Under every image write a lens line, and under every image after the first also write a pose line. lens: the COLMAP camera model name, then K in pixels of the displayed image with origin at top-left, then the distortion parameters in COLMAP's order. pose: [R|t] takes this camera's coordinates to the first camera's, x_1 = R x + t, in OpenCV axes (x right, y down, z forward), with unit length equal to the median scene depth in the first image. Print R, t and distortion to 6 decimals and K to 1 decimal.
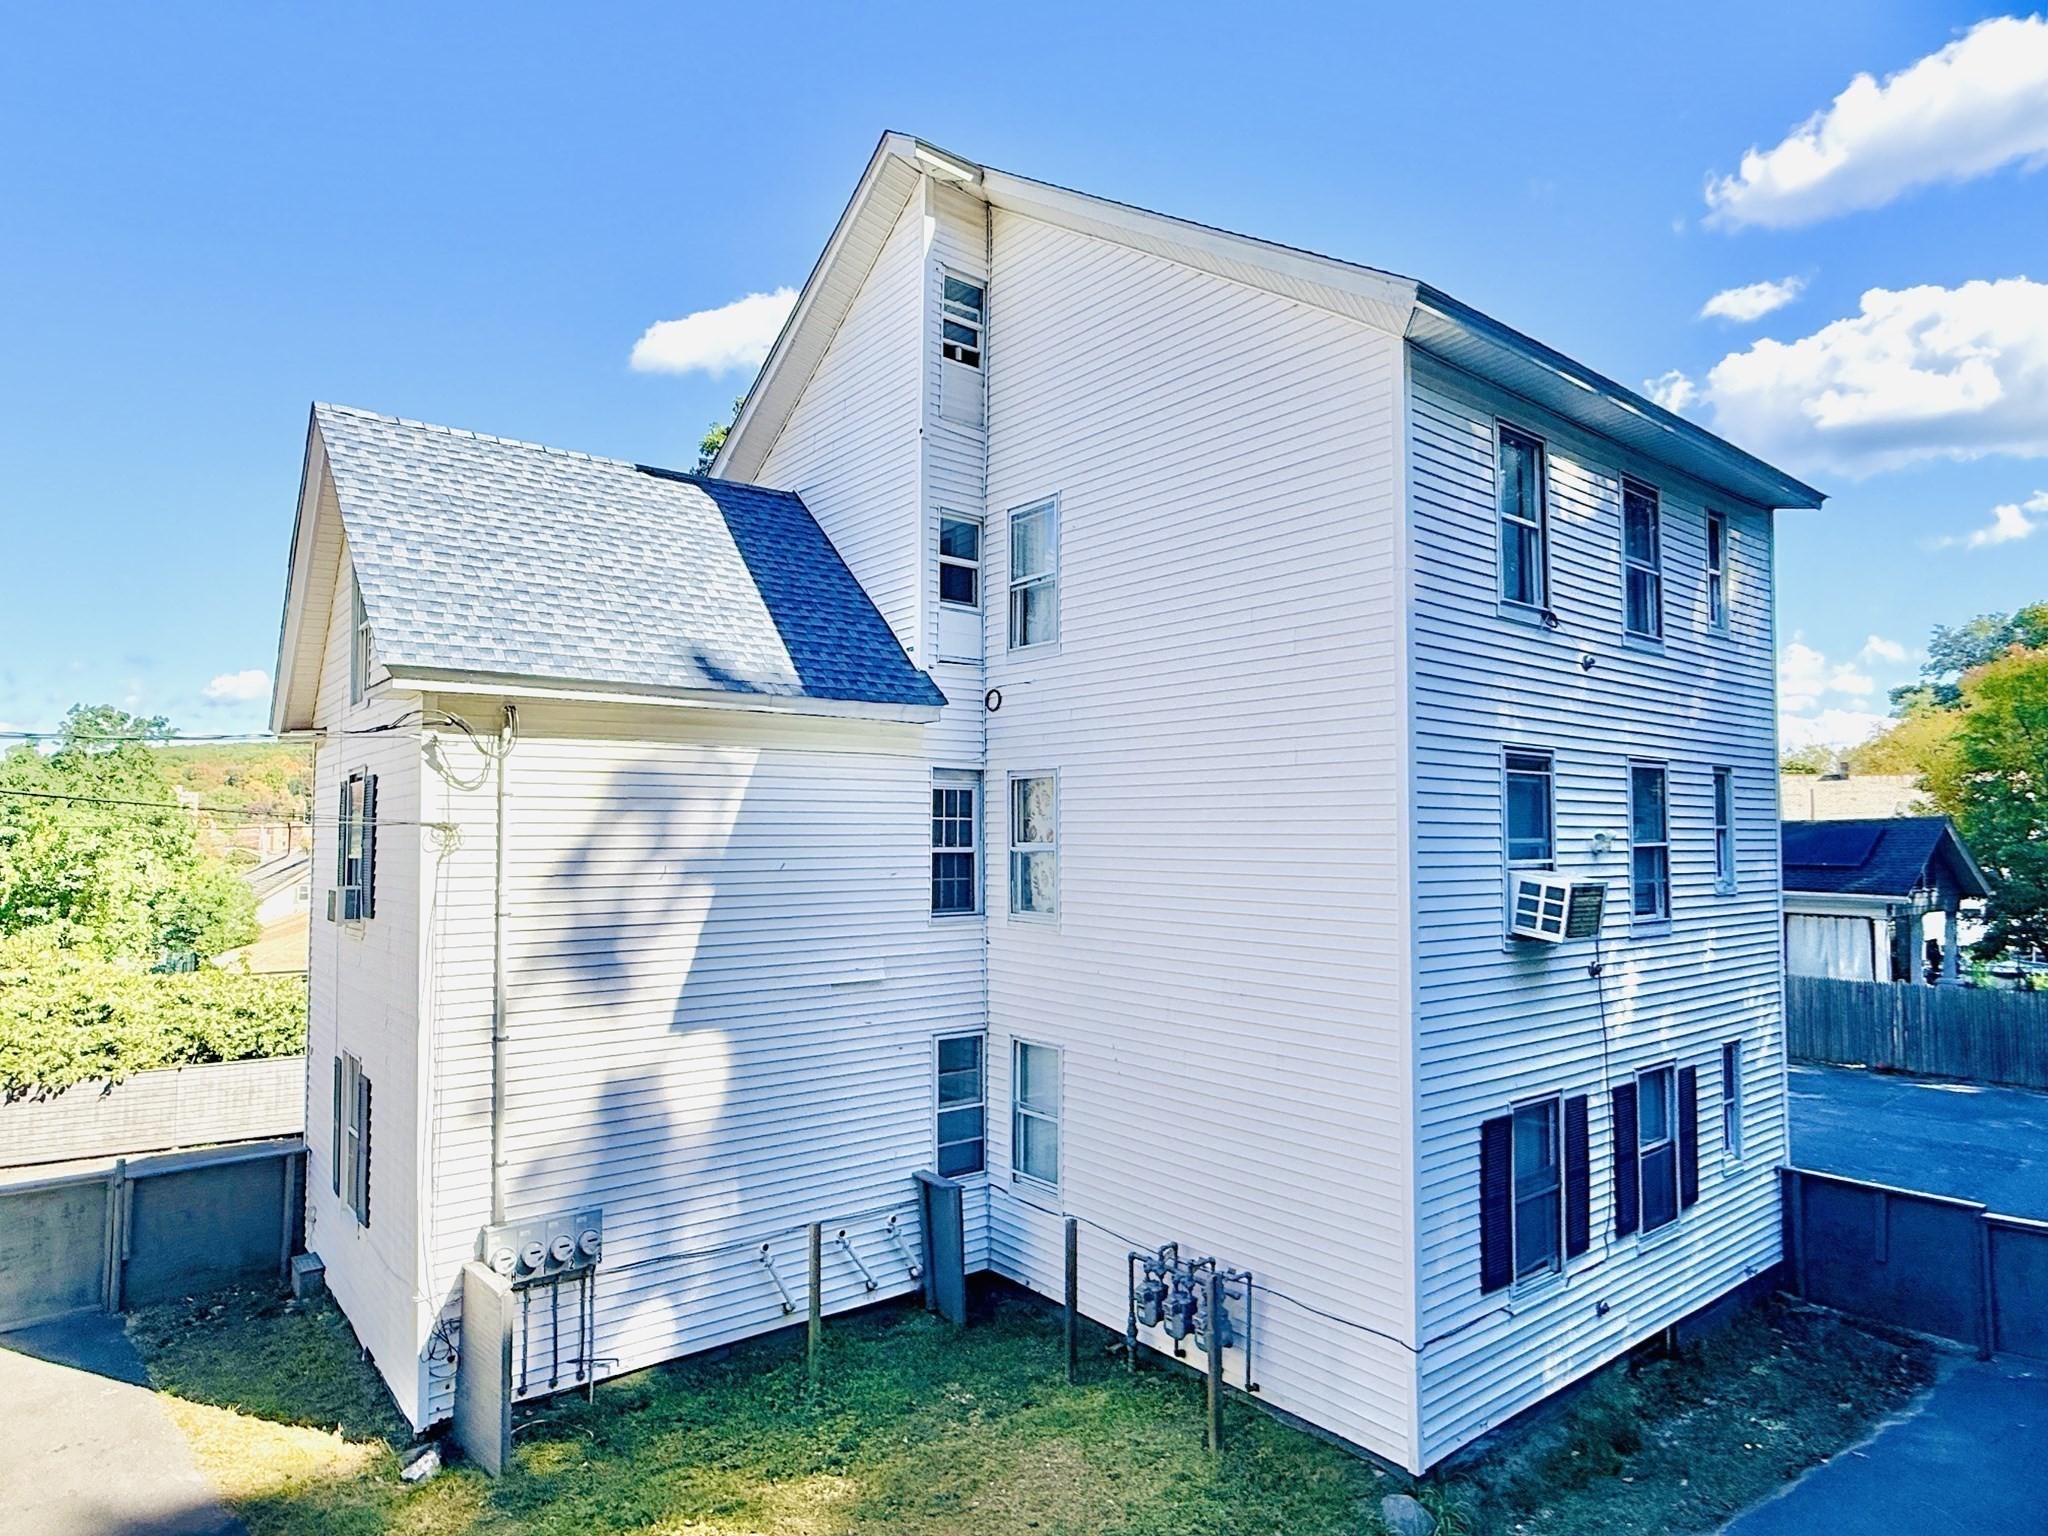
lens RADIAL K [[1191.7, 0, 1026.9], [0, 1191.7, 772.7], [0, 0, 1]] dist [0.004747, 0.000690]
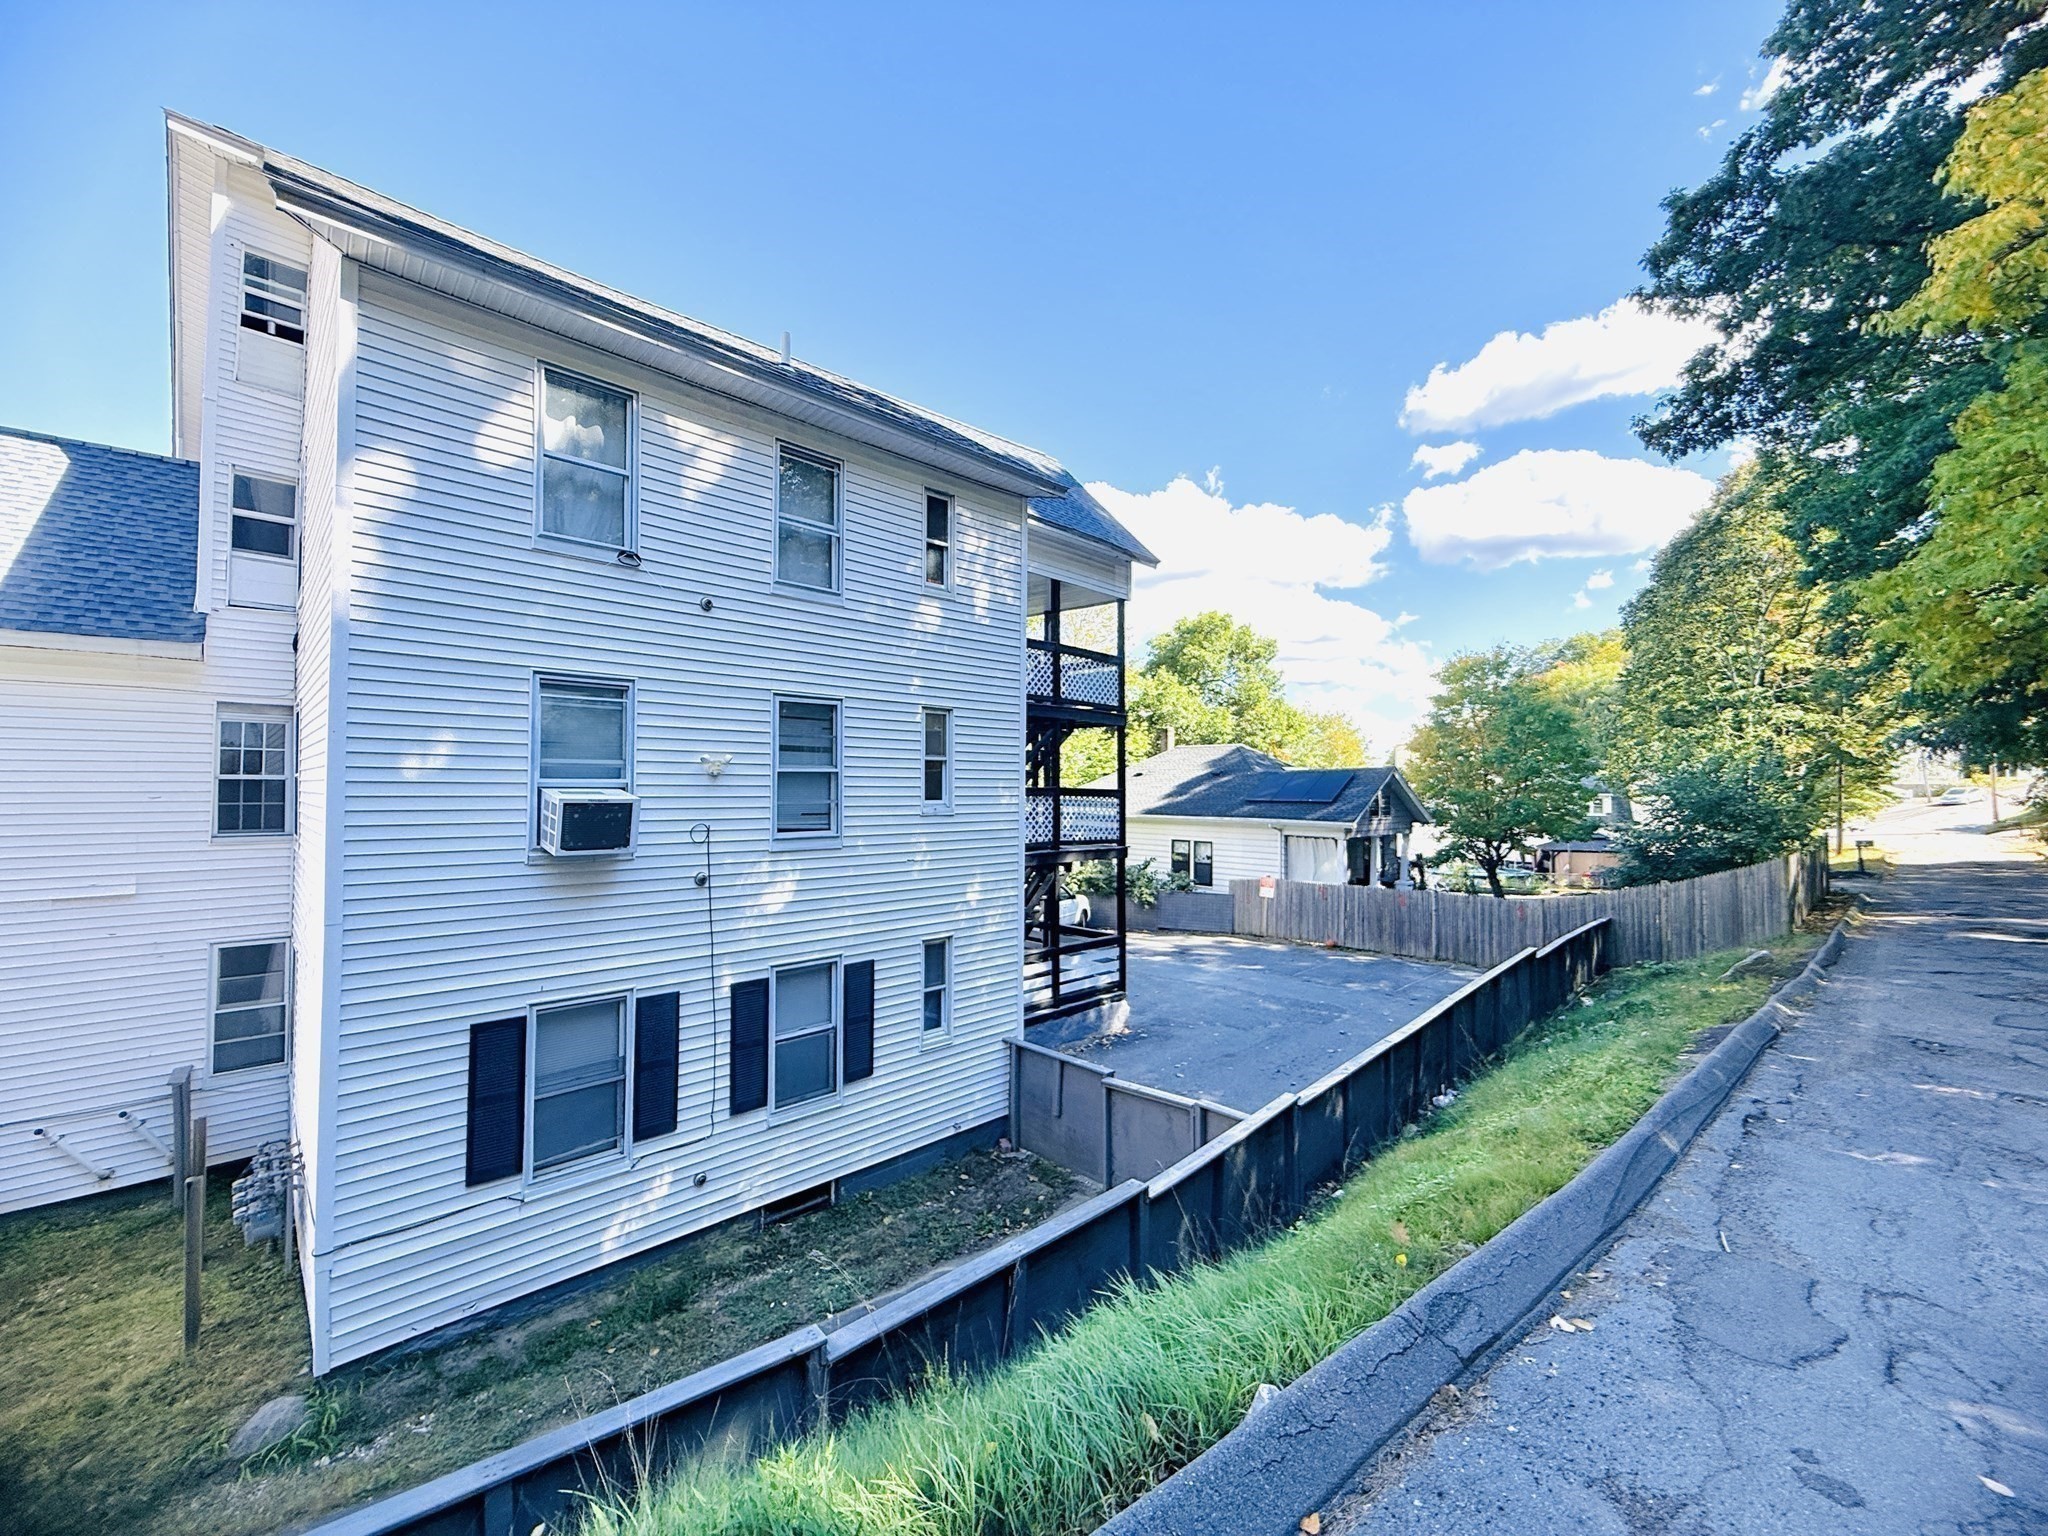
lens RADIAL K [[823.8, 0, 1019.9], [0, 823.8, 767.4], [0, 0, 1]] dist [0.000230, -0.000257]
pose [[0.996185, 0.002688, 0.087222, 0.623057], [-0.005130, 0.999601, 0.027787, 0.033082], [-0.087113, -0.028128, 0.995801, 0.186815]]
